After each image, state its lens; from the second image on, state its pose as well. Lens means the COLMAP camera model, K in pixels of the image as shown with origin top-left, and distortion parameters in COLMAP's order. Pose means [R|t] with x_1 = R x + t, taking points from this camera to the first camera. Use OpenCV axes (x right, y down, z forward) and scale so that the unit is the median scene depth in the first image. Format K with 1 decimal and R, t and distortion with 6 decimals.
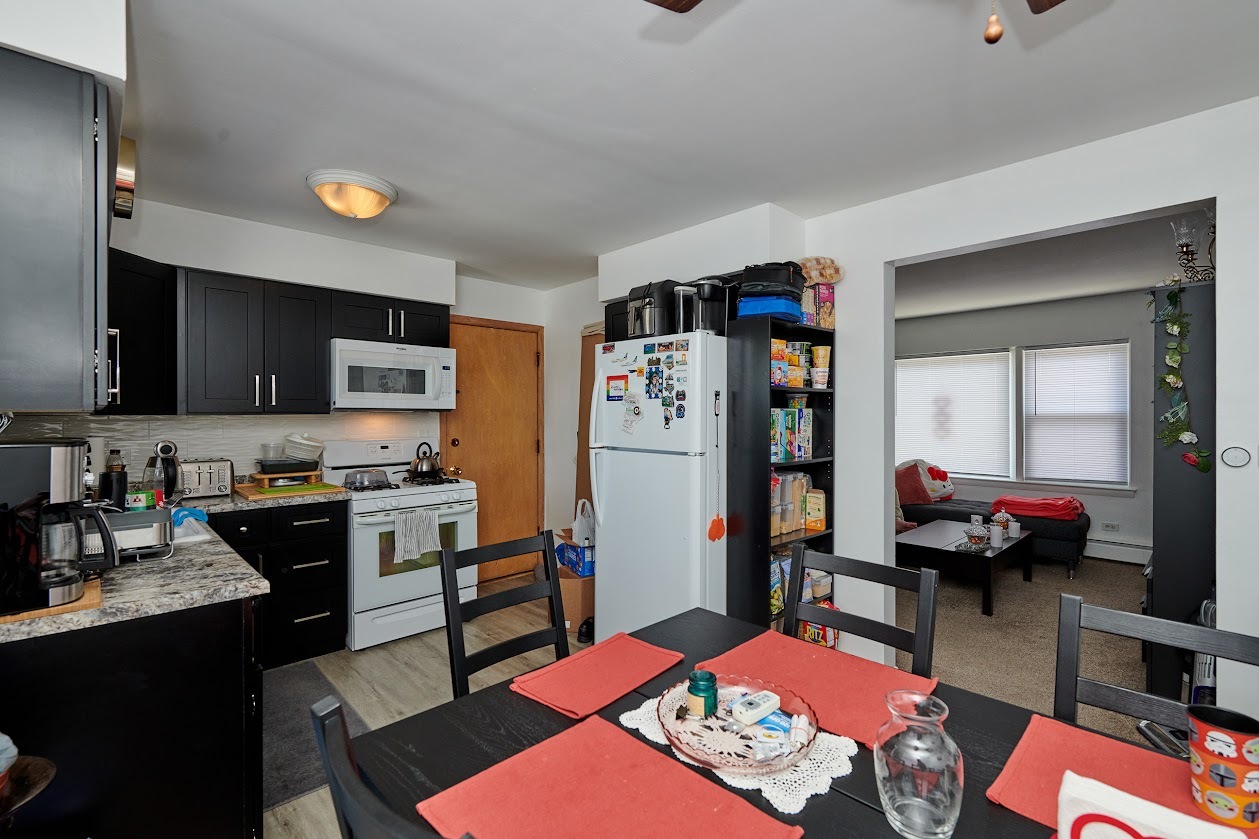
lens RADIAL K [[595.6, 0, 629.5], [0, 595.6, 419.5], [0, 0, 1]] dist [-0.002378, -0.000389]
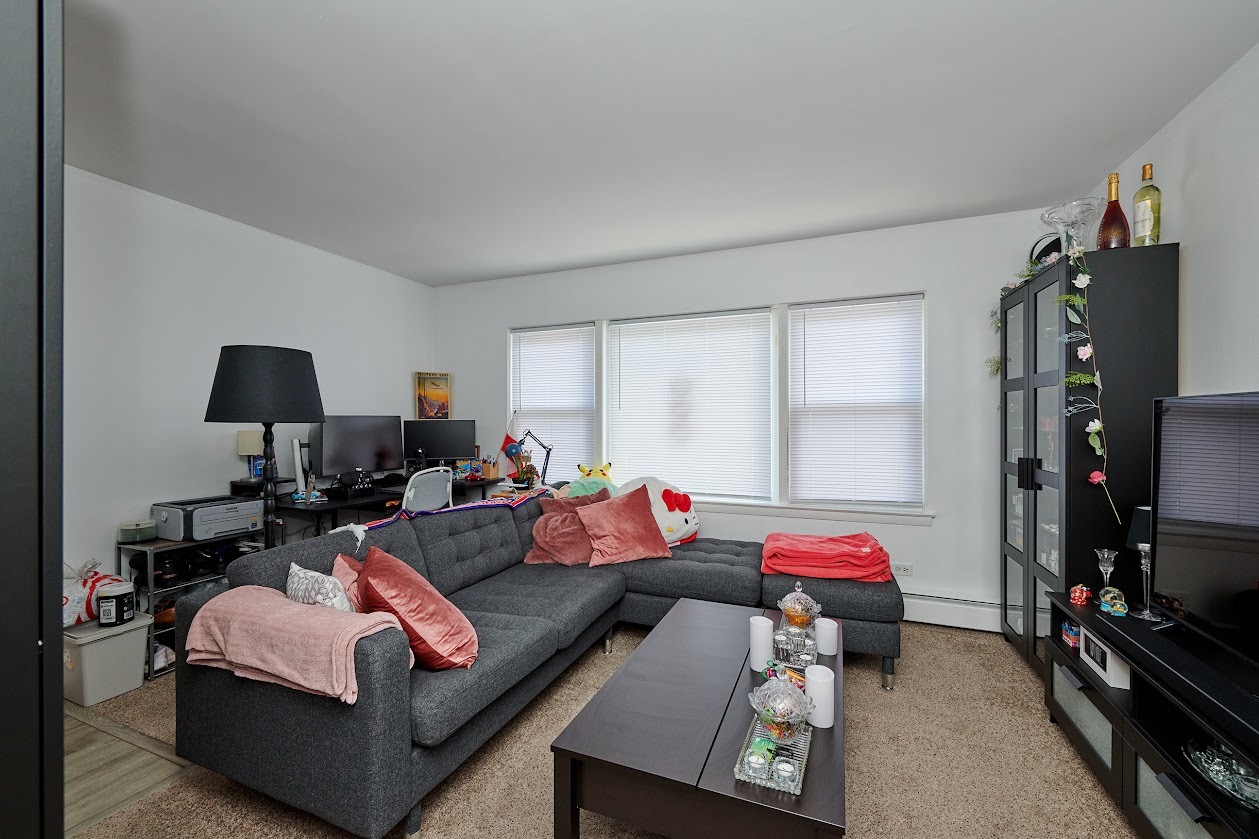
lens RADIAL K [[539.1, 0, 629.5], [0, 539.1, 419.5], [0, 0, 1]] dist [0.000600, 0.000144]
pose [[0.916477, -0.003773, 0.400069, 0.251617], [0.003285, 0.999993, 0.001905, 0.006161], [-0.400074, -0.000432, 0.916483, 0.511391]]
